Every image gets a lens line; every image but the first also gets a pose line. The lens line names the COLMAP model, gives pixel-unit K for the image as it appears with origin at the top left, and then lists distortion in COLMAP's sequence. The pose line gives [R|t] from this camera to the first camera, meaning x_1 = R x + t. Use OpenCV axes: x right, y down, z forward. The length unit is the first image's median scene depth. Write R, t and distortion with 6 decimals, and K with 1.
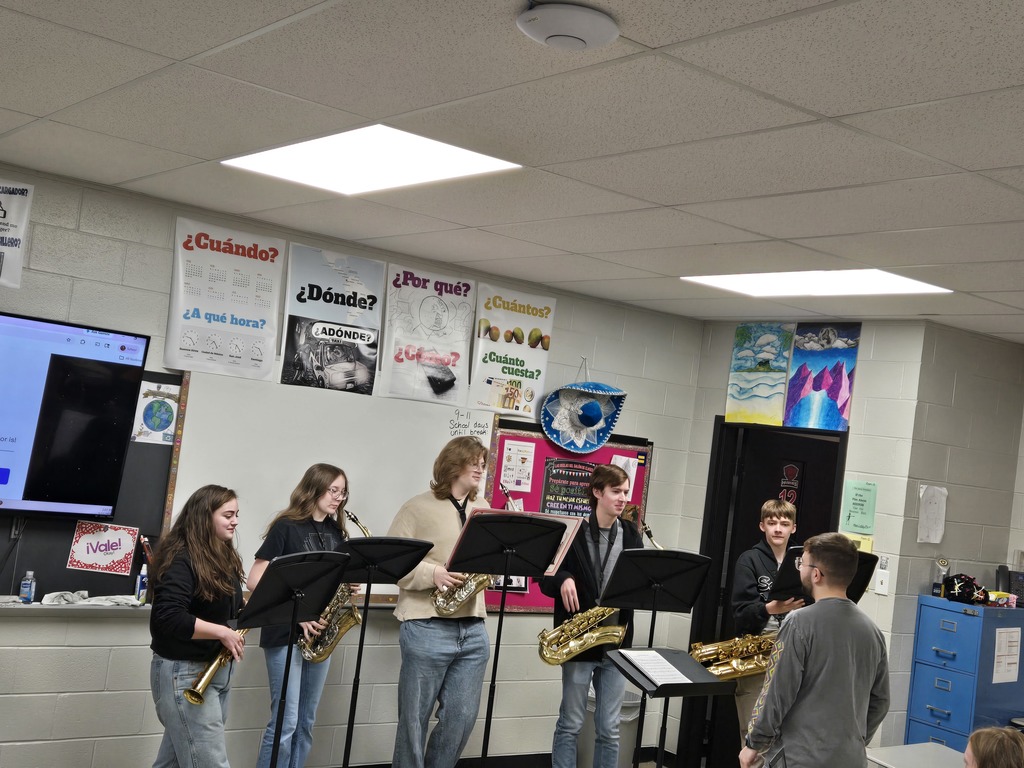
lens RADIAL K [[1252.0, 0, 514.2], [0, 1252.0, 395.2], [0, 0, 1]] dist [0.104216, 0.000000]
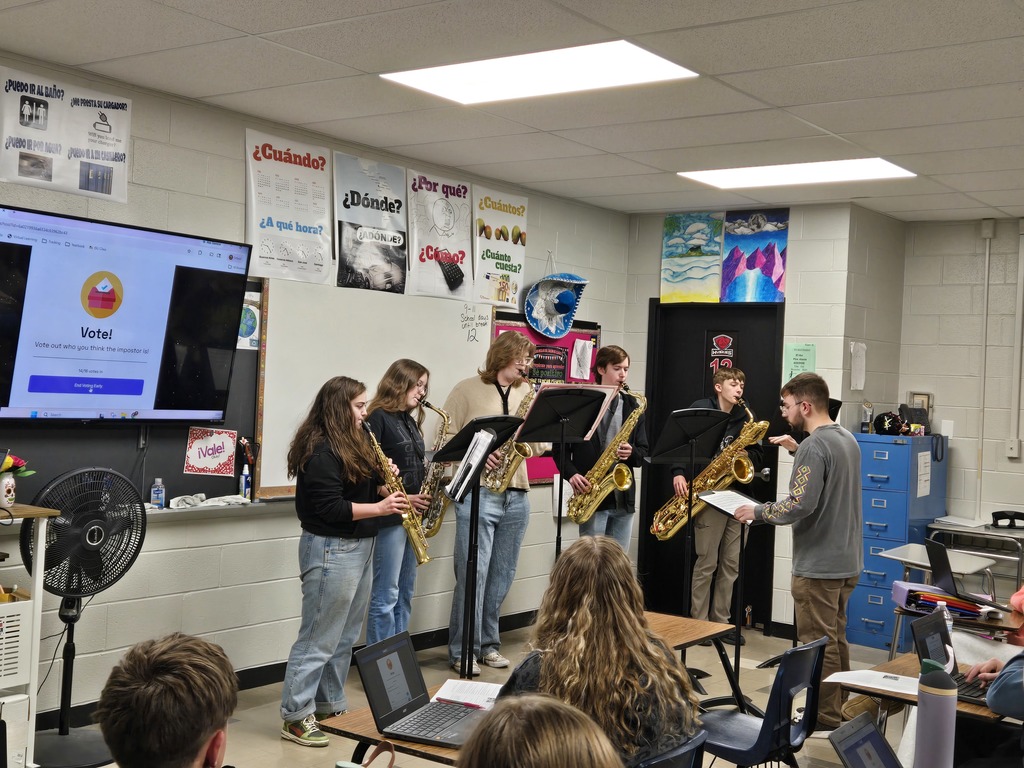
lens RADIAL K [[1252.0, 0, 538.5], [0, 1252.0, 366.7], [0, 0, 1]] dist [0.104216, 0.000000]
pose [[0.955285, -0.076292, 0.285673, -0.319556], [0.061828, 0.996322, 0.059328, 0.005552], [-0.289149, -0.039012, 0.956489, -0.056824]]
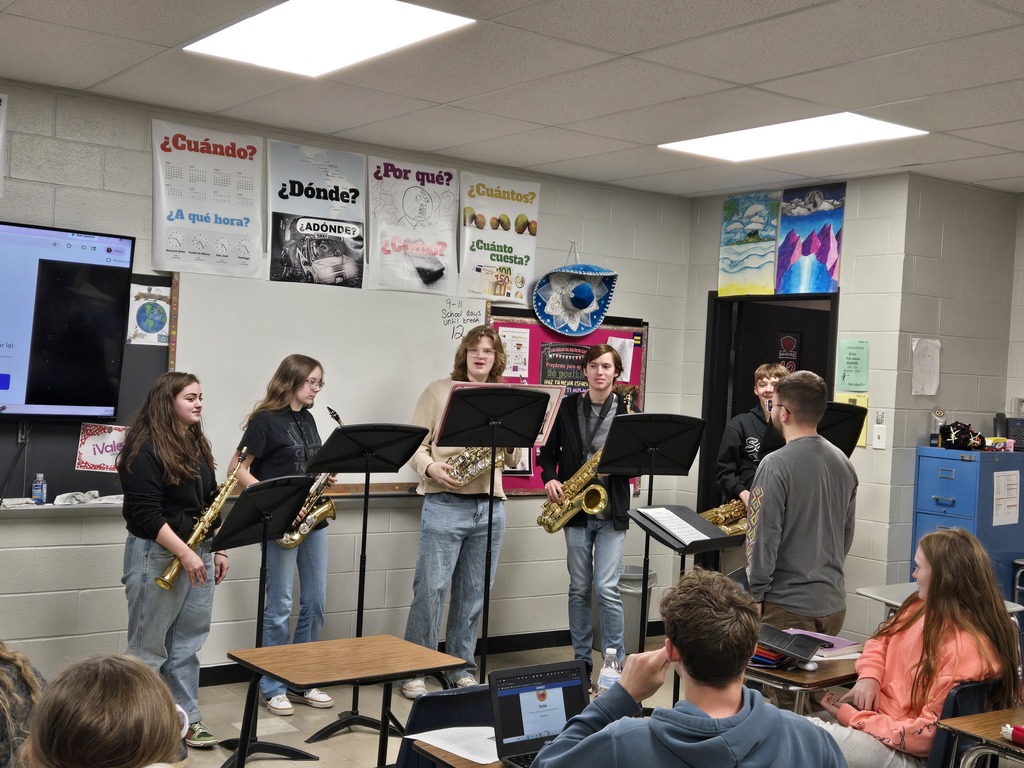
lens RADIAL K [[1252.0, 0, 507.6], [0, 1252.0, 385.7], [0, 0, 1]] dist [0.104216, 0.000000]
pose [[0.997163, -0.071575, -0.023310, 0.022111], [0.072594, 0.996286, 0.046296, 0.040731], [0.019910, -0.047857, 0.998656, -0.012431]]
